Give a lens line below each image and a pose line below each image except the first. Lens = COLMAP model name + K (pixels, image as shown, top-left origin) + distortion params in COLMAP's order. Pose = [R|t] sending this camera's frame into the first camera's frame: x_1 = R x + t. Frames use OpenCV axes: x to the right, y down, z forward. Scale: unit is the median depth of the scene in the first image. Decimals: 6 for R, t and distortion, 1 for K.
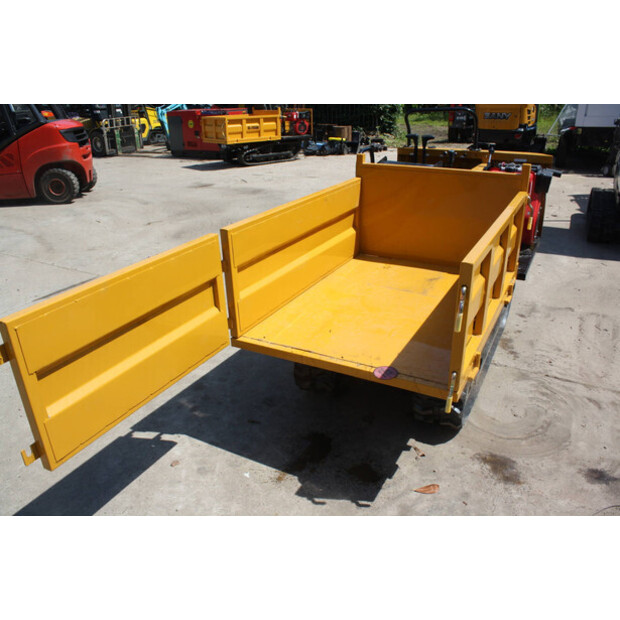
lens RADIAL K [[523.5, 0, 308.2], [0, 523.5, 314.1], [0, 0, 1]] dist [-0.148098, 0.115131]
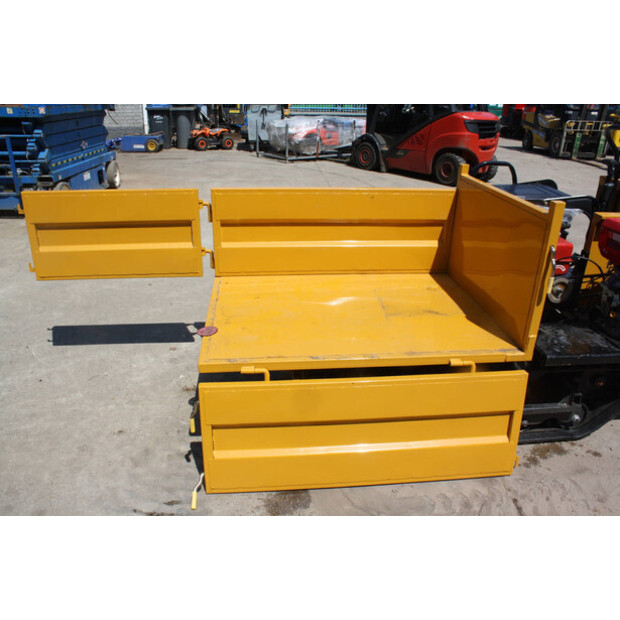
lens RADIAL K [[523.5, 0, 300.1], [0, 523.5, 310.5], [0, 0, 1]] dist [-0.148098, 0.115131]
pose [[0.554419, 0.366156, -0.747362, 0.213412], [-0.367876, 0.913341, 0.174572, -0.038845], [0.746517, 0.178150, 0.641073, 0.080474]]
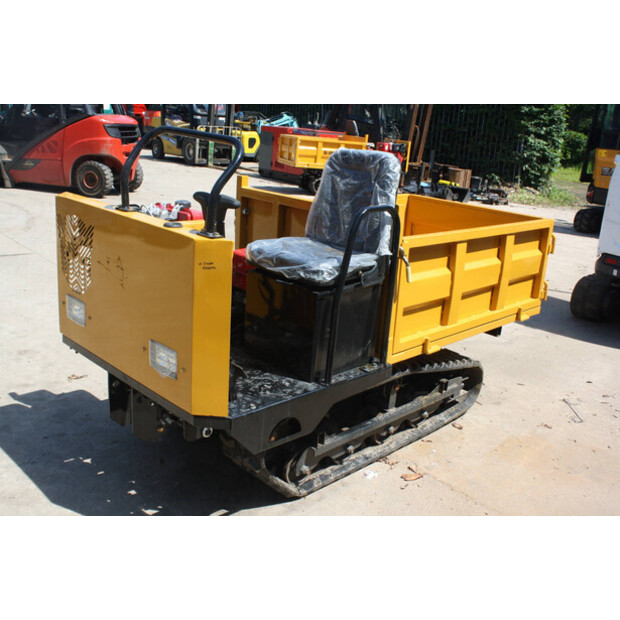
lens RADIAL K [[668.2, 0, 311.7], [0, 668.2, 314.4], [0, 0, 1]] dist [-0.071694, 0.000000]
pose [[0.941993, 0.187682, -0.278254, 0.238942], [-0.222443, 0.969923, -0.098838, 0.023474], [0.251335, 0.155000, 0.955409, -0.050279]]
